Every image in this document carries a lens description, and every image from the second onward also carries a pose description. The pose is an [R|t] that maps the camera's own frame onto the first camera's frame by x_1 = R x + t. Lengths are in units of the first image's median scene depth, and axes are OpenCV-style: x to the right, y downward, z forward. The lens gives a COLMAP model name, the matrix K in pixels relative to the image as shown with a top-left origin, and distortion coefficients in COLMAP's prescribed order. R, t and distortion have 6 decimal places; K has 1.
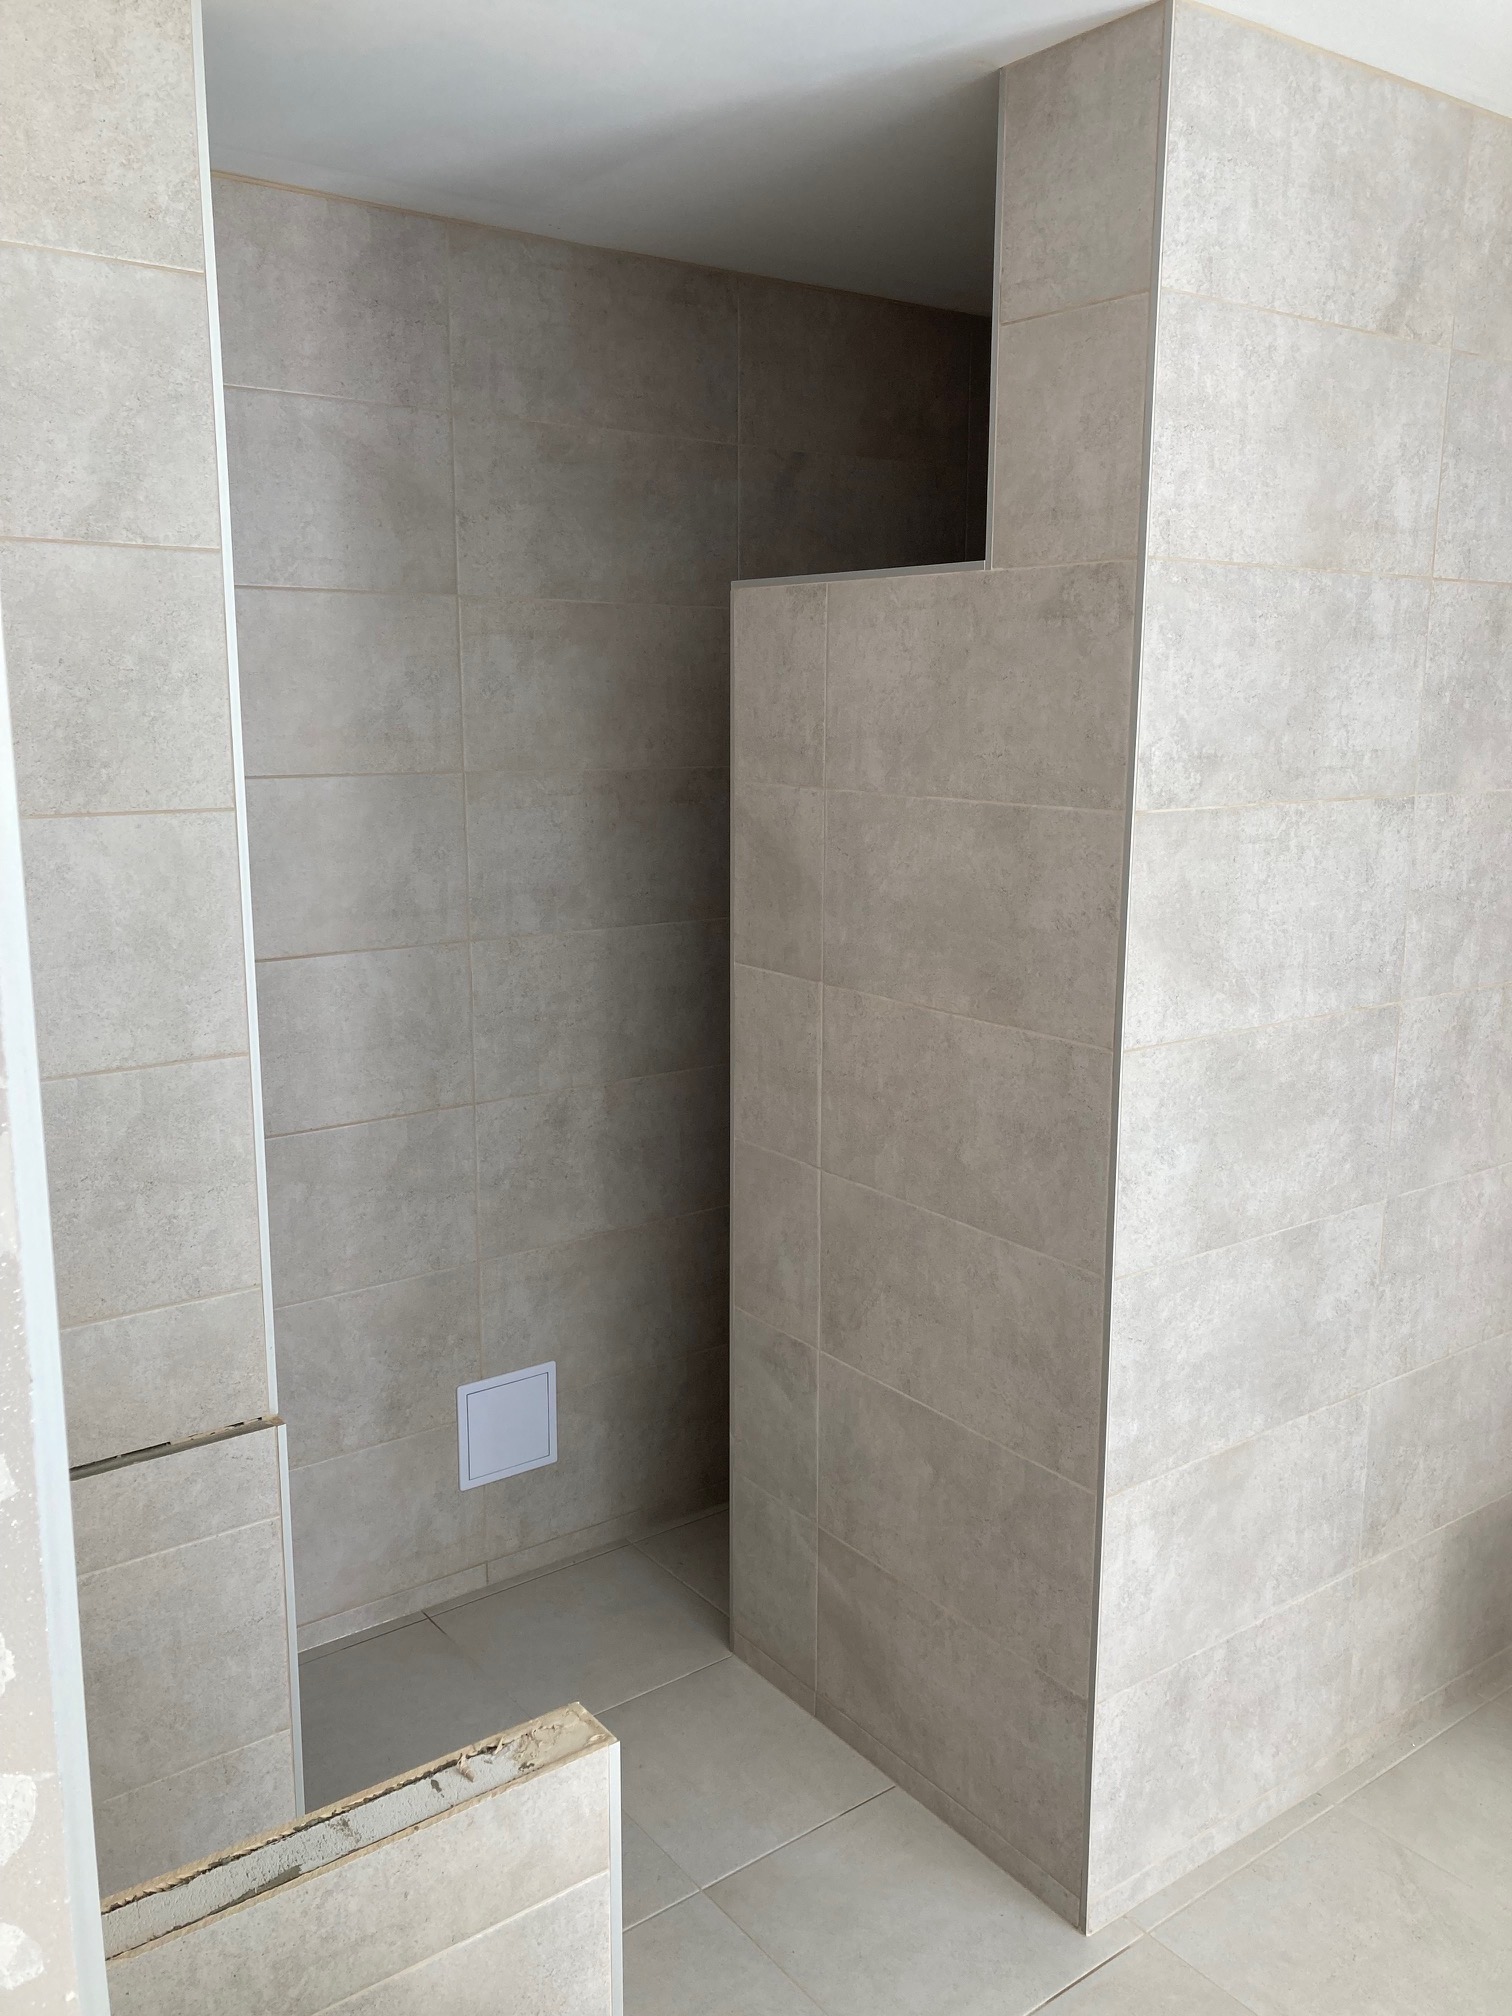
lens RADIAL K [[1691.2, 0, 752.2], [0, 1691.2, 1008.6], [0, 0, 1]] dist [0.043145, -0.038462]
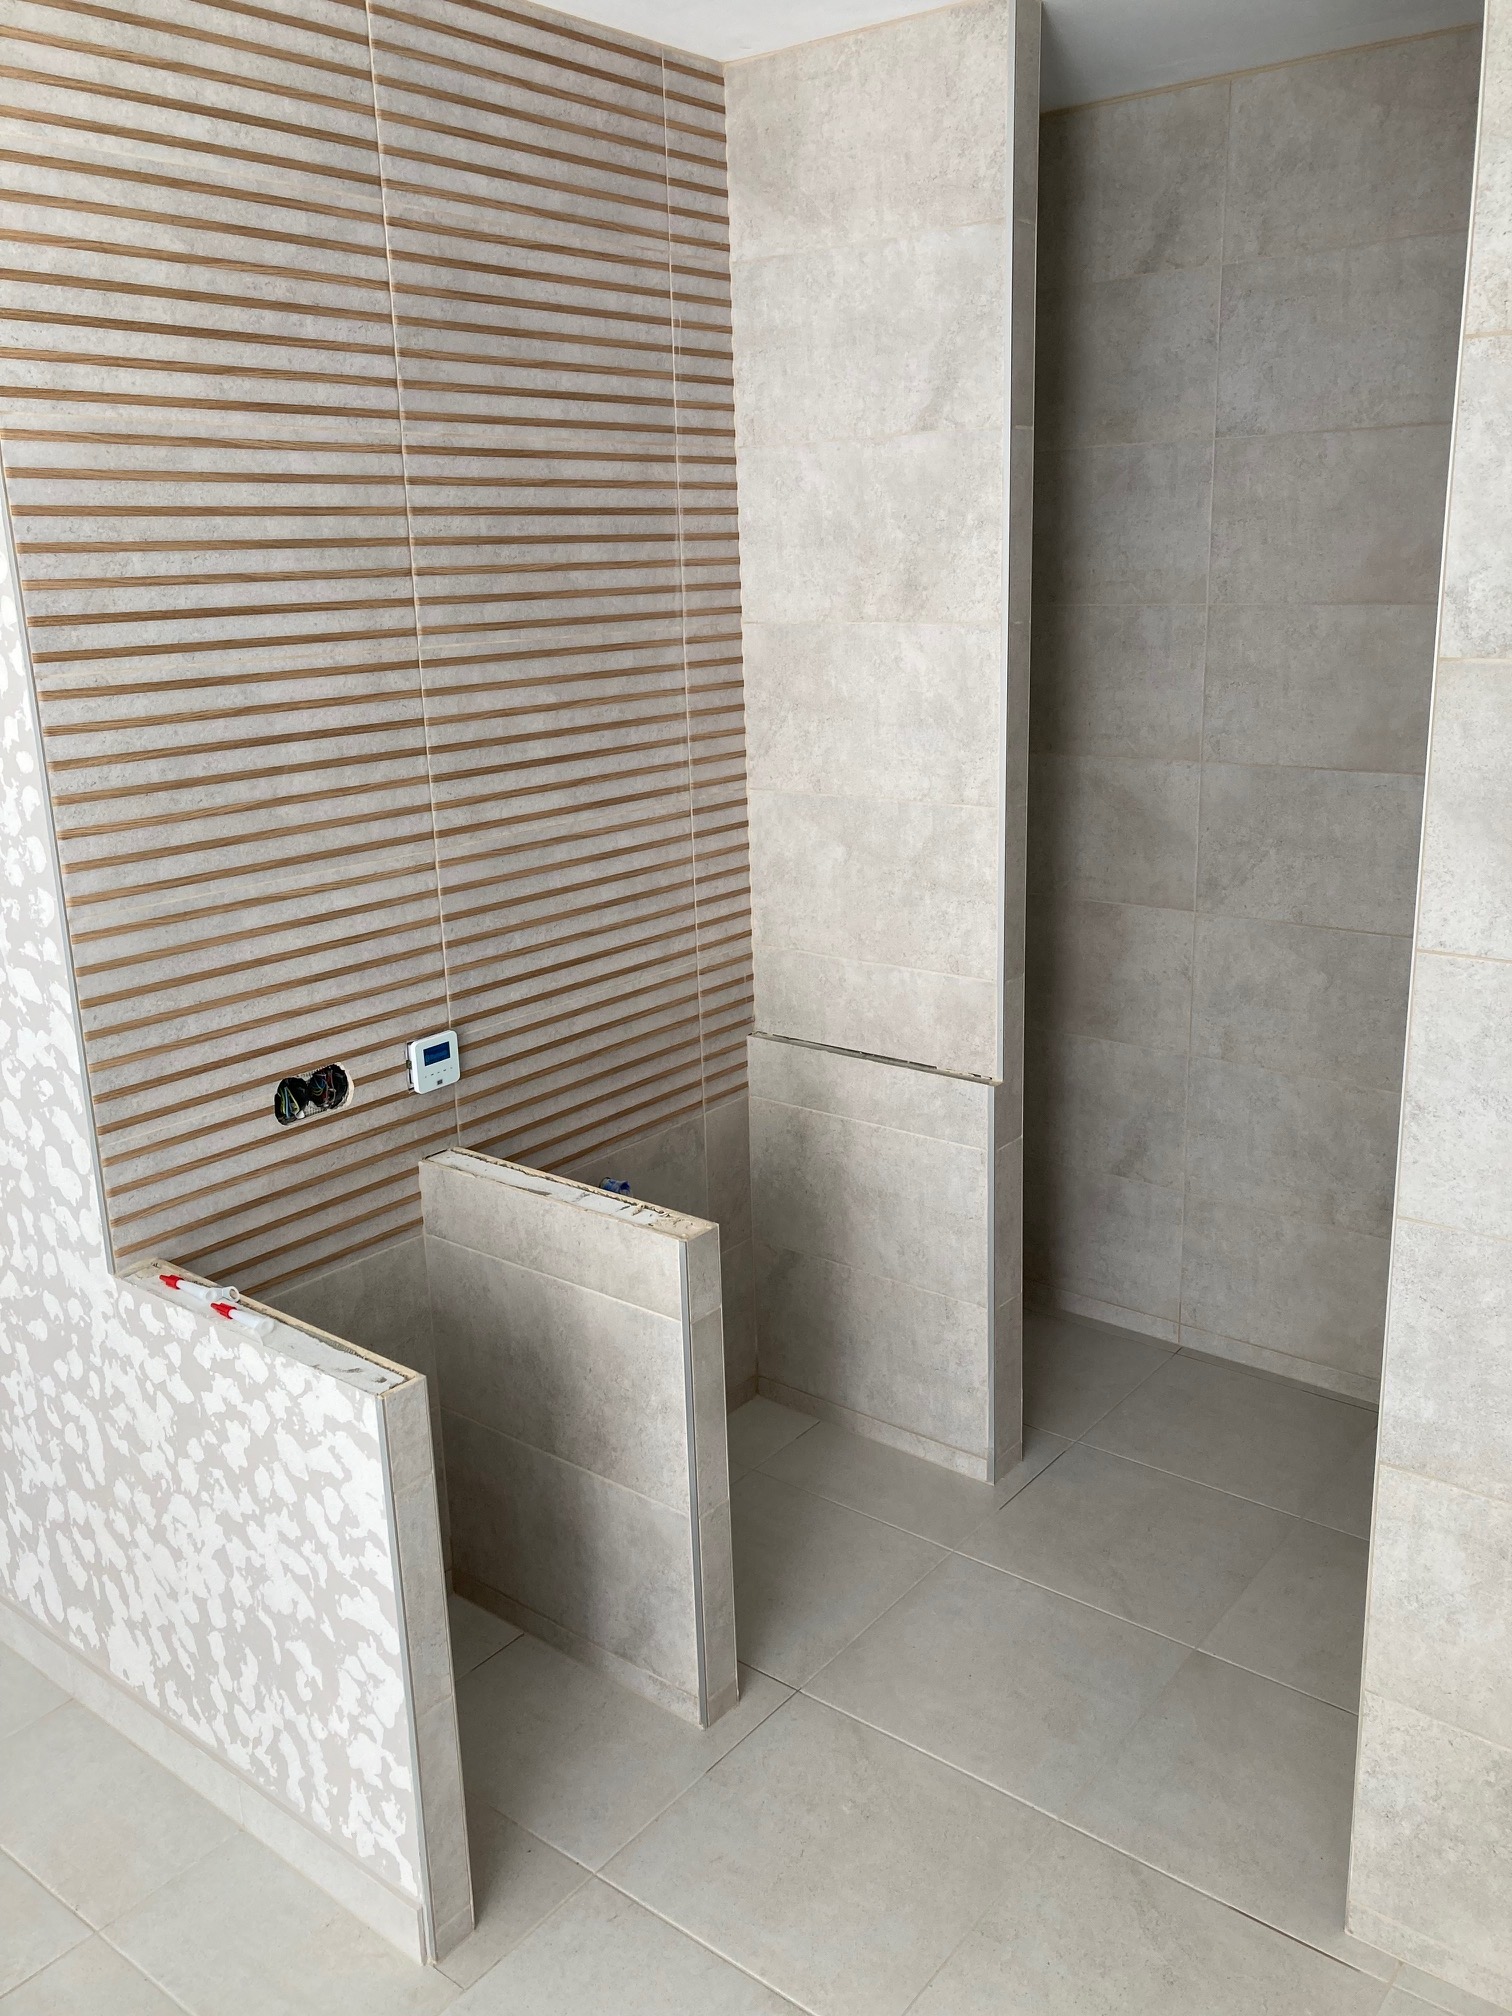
lens RADIAL K [[1691.2, 0, 772.2], [0, 1691.2, 1015.6], [0, 0, 1]] dist [0.043145, -0.038462]
pose [[0.225139, 0.247824, -0.942282, 0.974705], [-0.154035, 0.964002, 0.216733, -0.078559], [0.962074, 0.096349, 0.255208, 0.495984]]
